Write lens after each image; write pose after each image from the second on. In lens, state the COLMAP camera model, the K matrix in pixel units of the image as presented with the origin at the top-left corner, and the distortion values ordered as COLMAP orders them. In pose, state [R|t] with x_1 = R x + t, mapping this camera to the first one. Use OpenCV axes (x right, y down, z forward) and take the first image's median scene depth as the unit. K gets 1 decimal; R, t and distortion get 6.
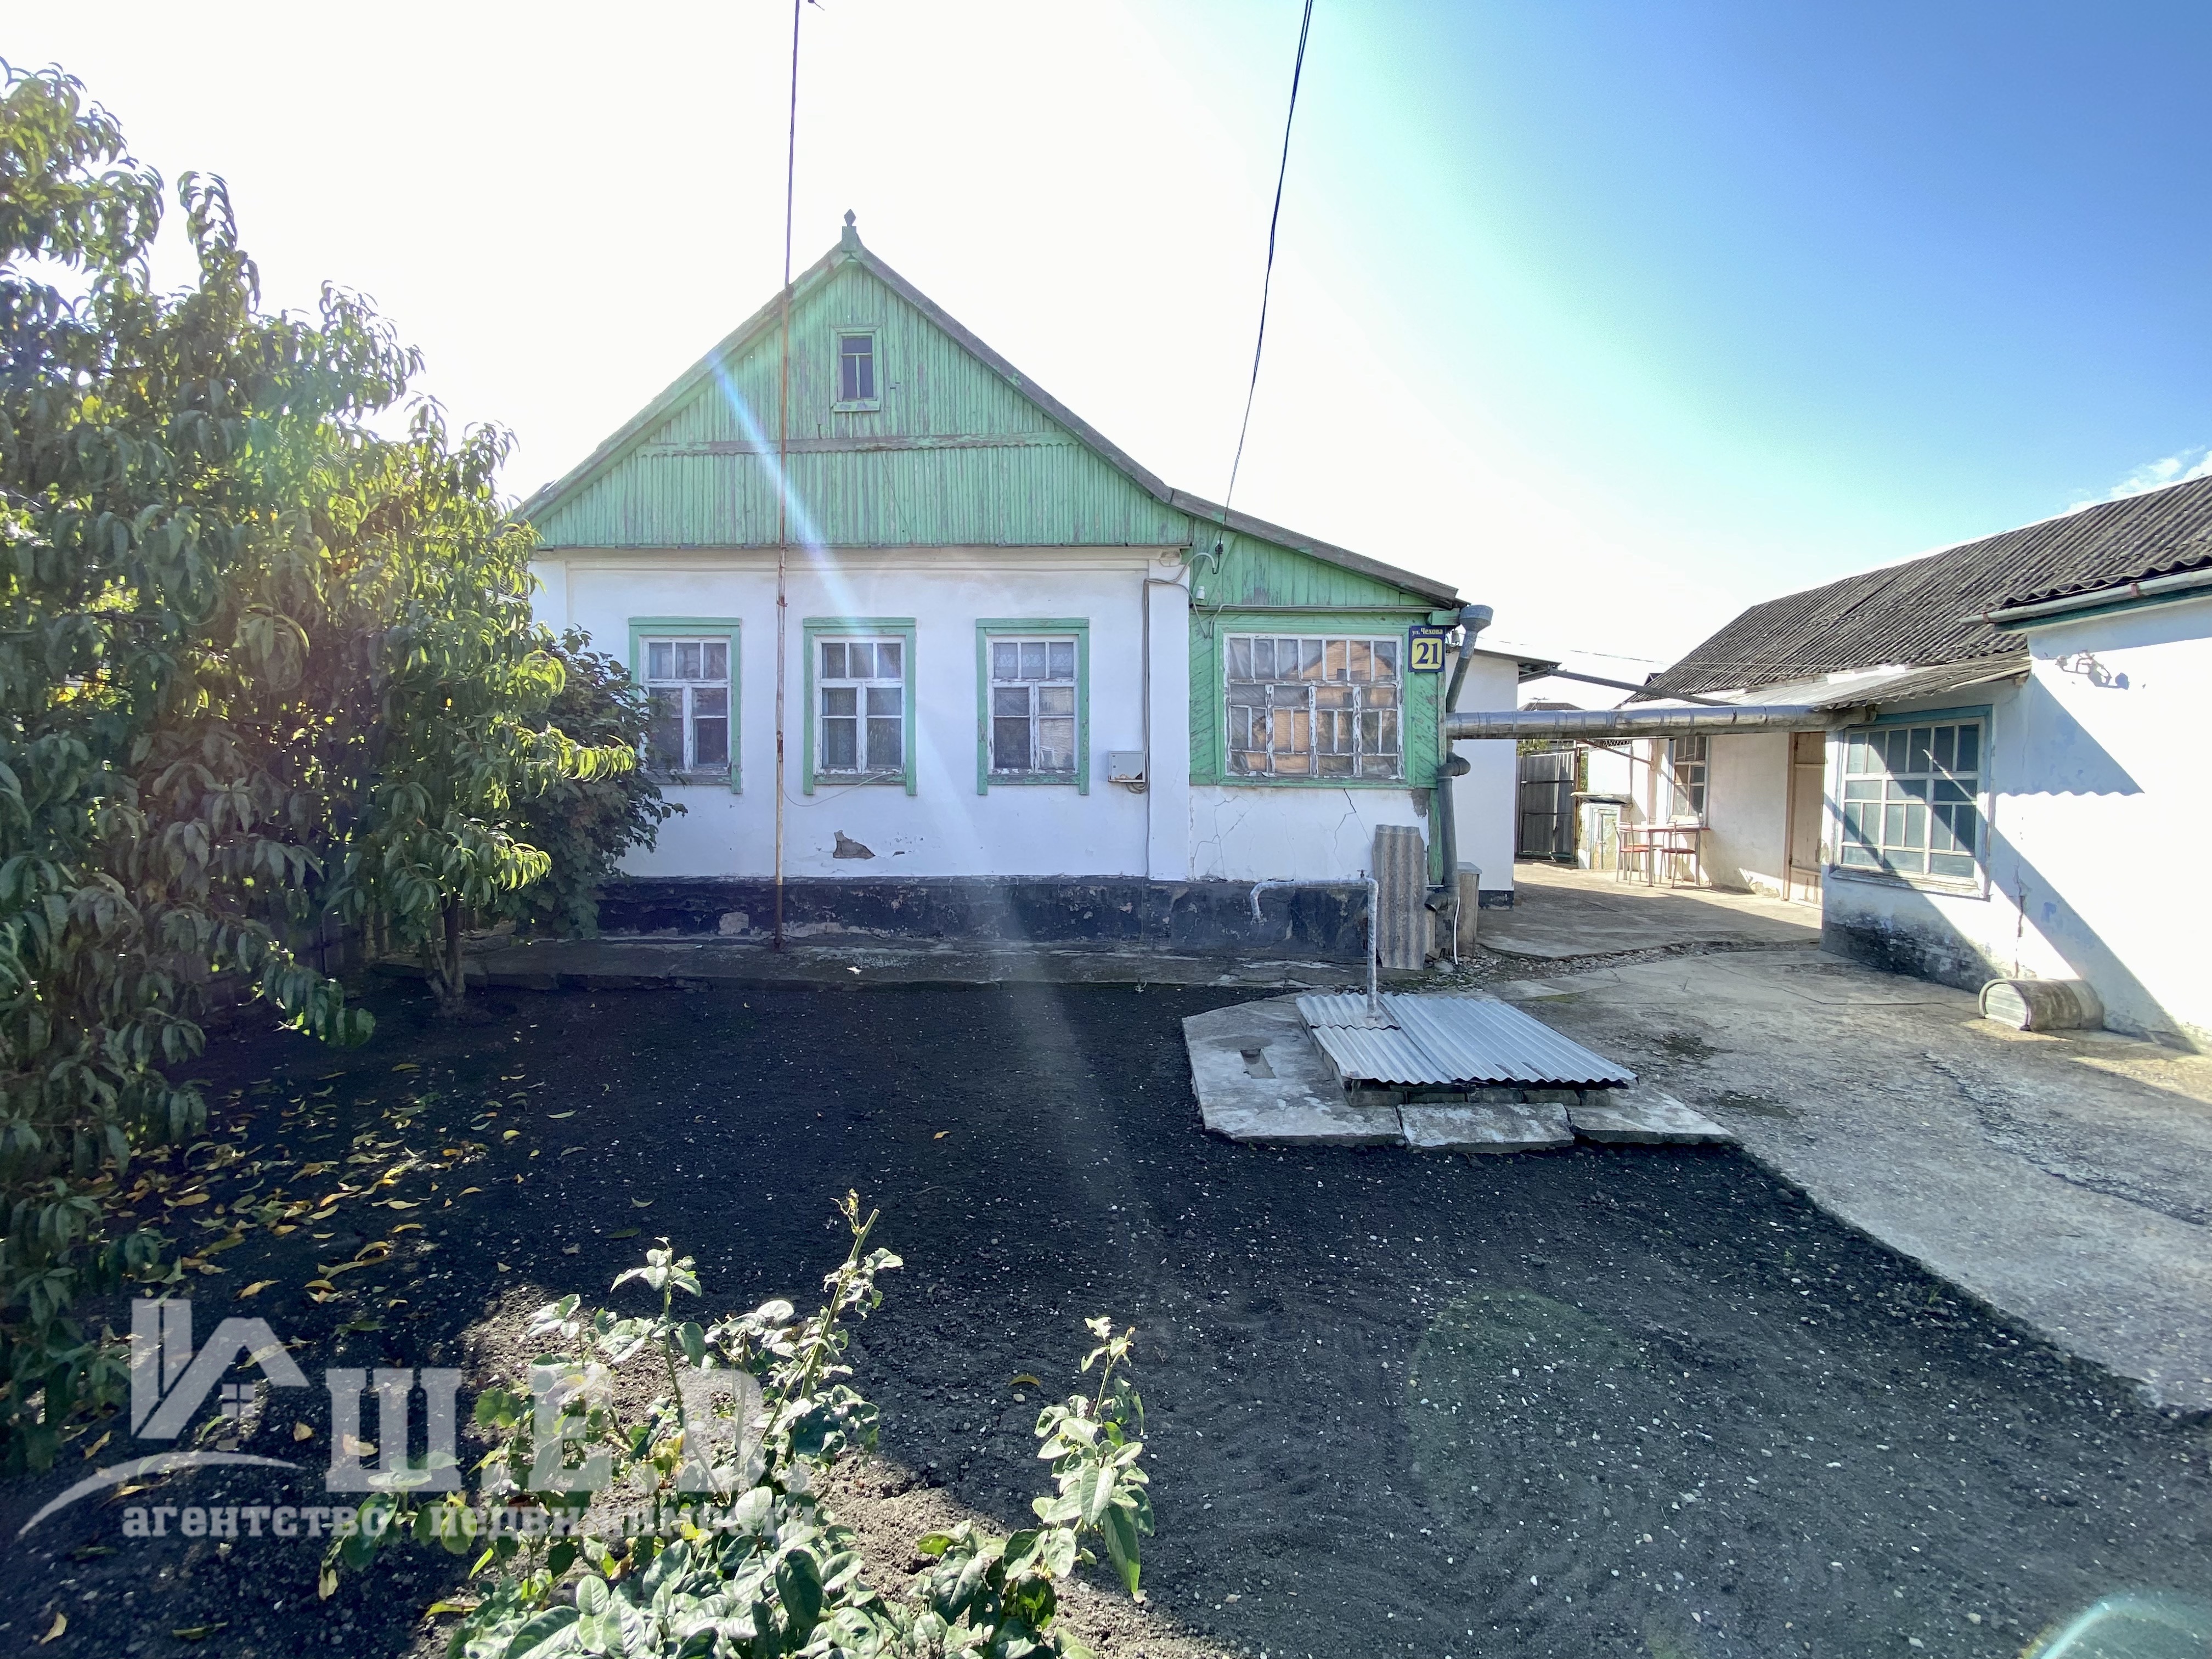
lens RADIAL K [[895.3, 0, 1106.8], [0, 895.3, 821.2], [0, 0, 1]] dist [0.058310, -0.042029]
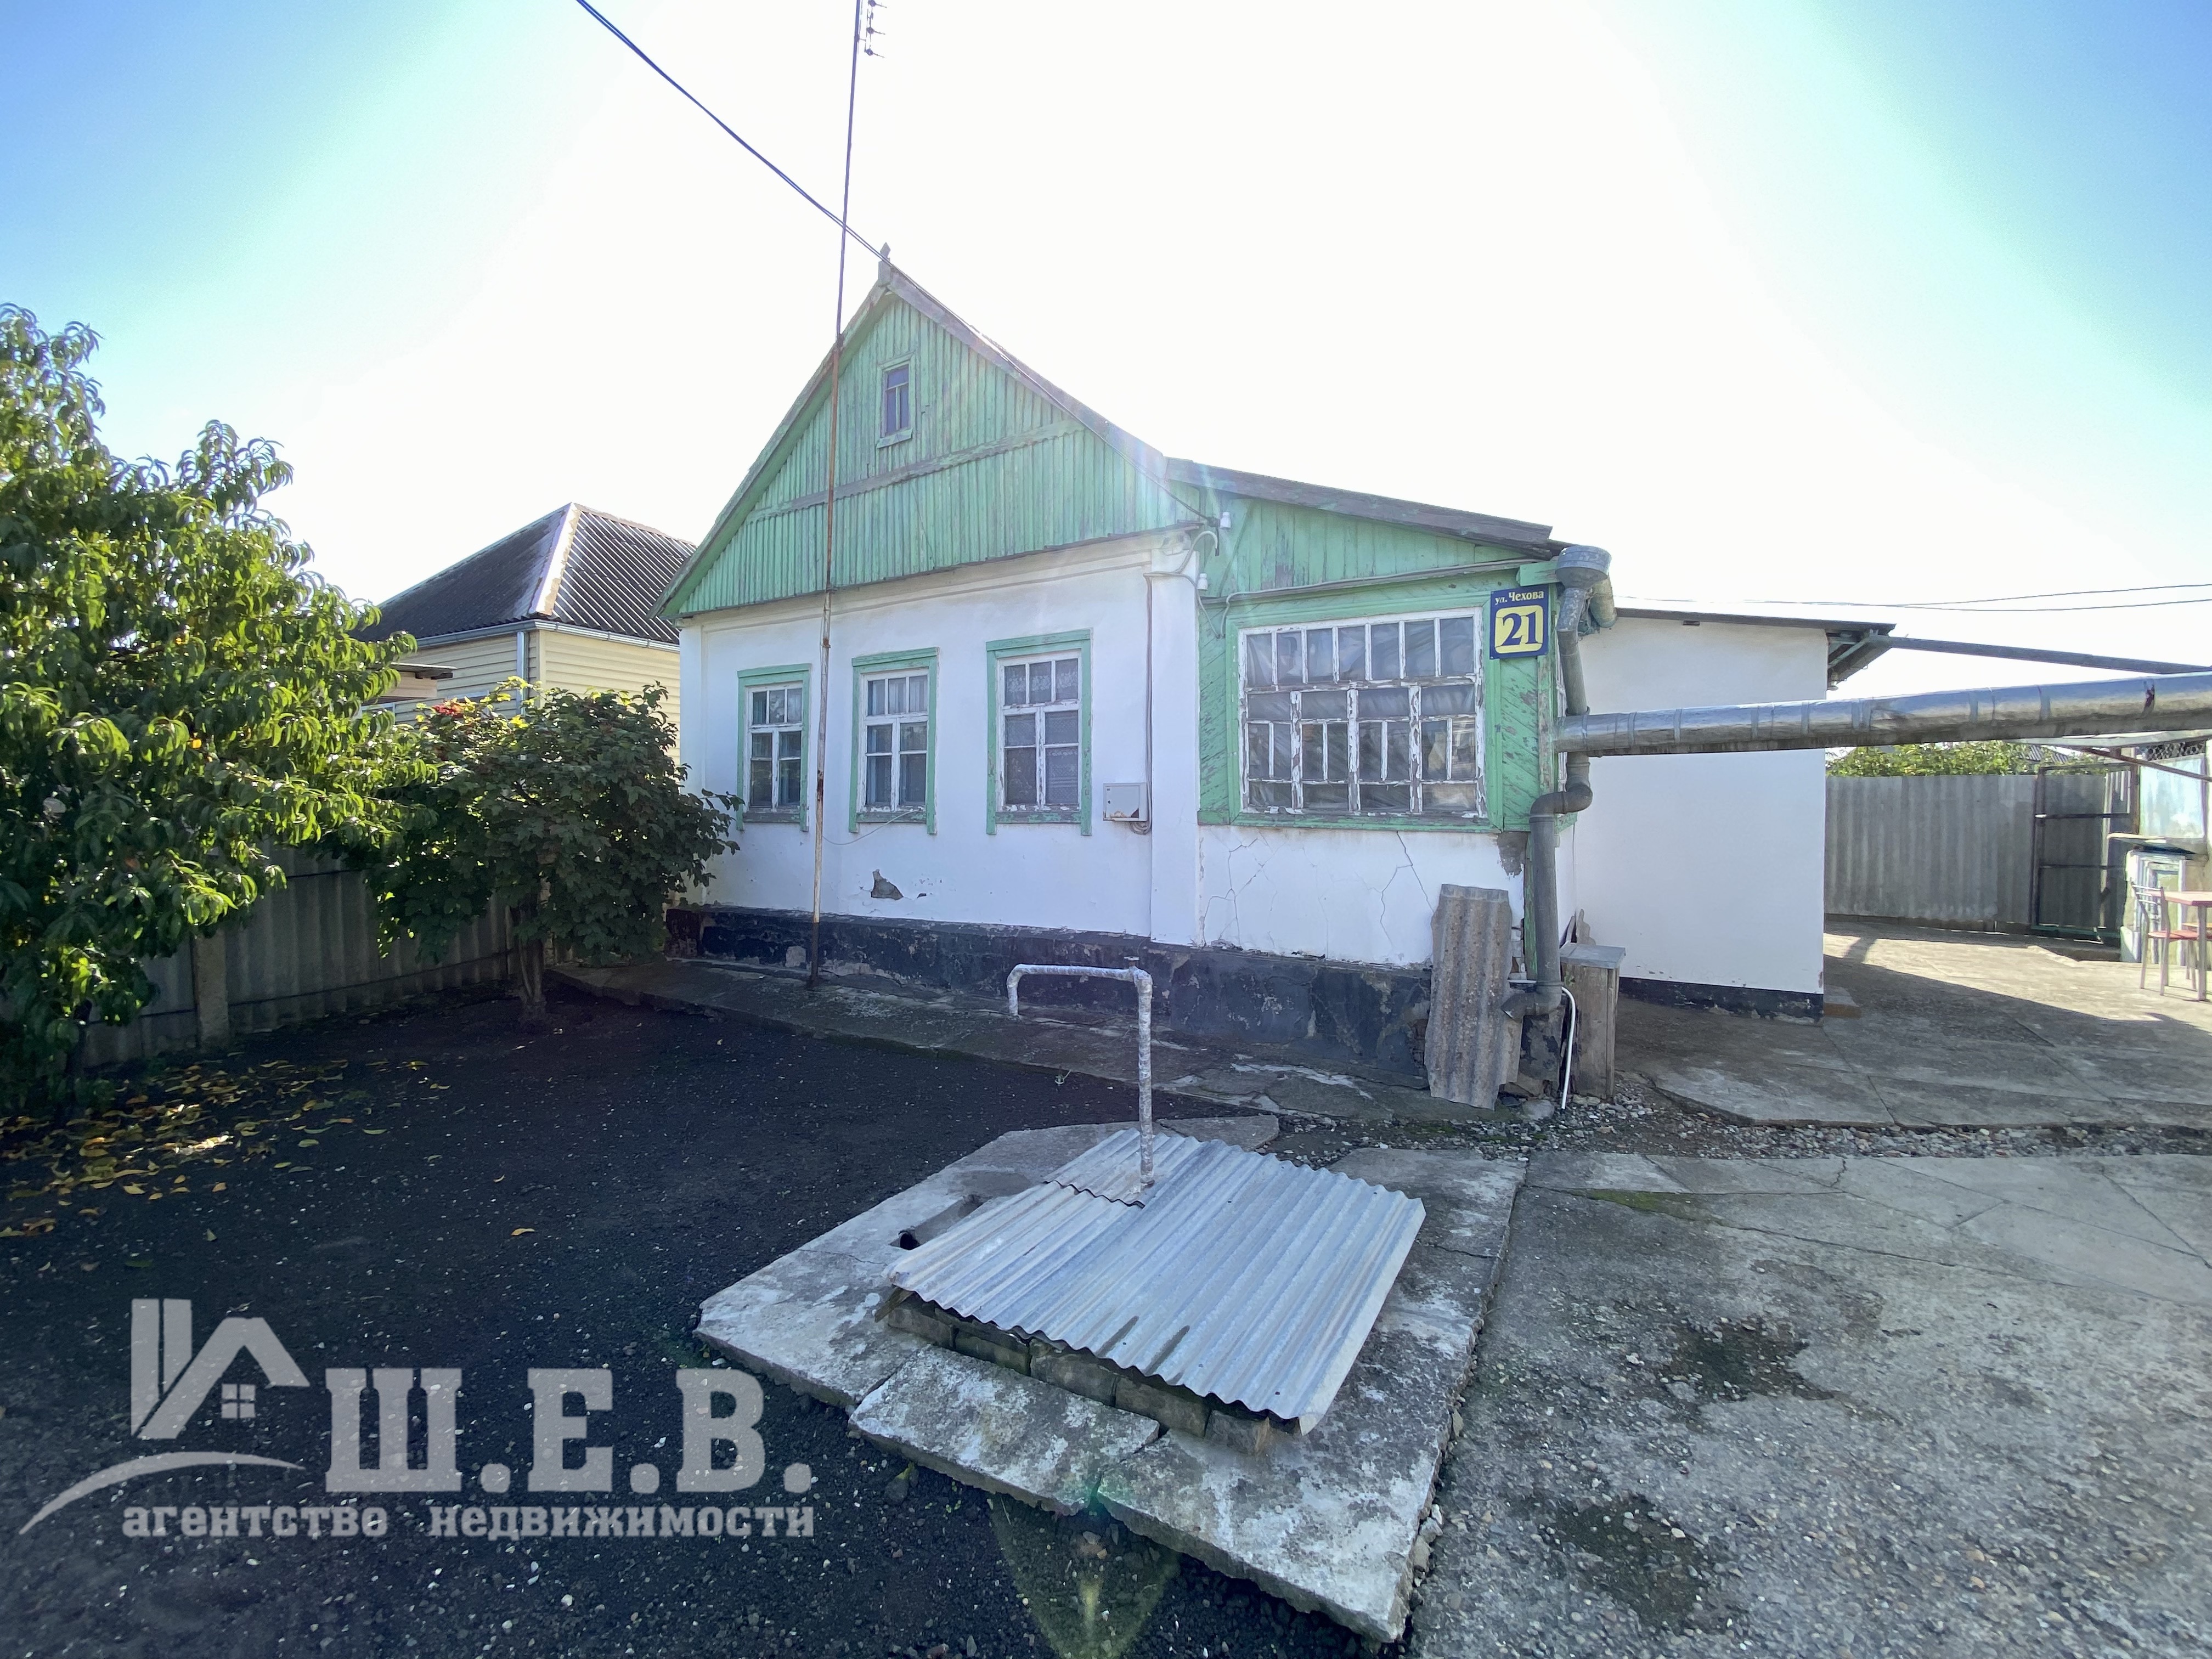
lens RADIAL K [[895.3, 0, 1106.8], [0, 895.3, 821.2], [0, 0, 1]] dist [0.058310, -0.042029]
pose [[0.873612, 0.002352, -0.486618, 0.408684], [-0.017655, 0.999483, -0.026865, -0.021018], [0.486303, 0.032061, 0.873202, 0.270926]]
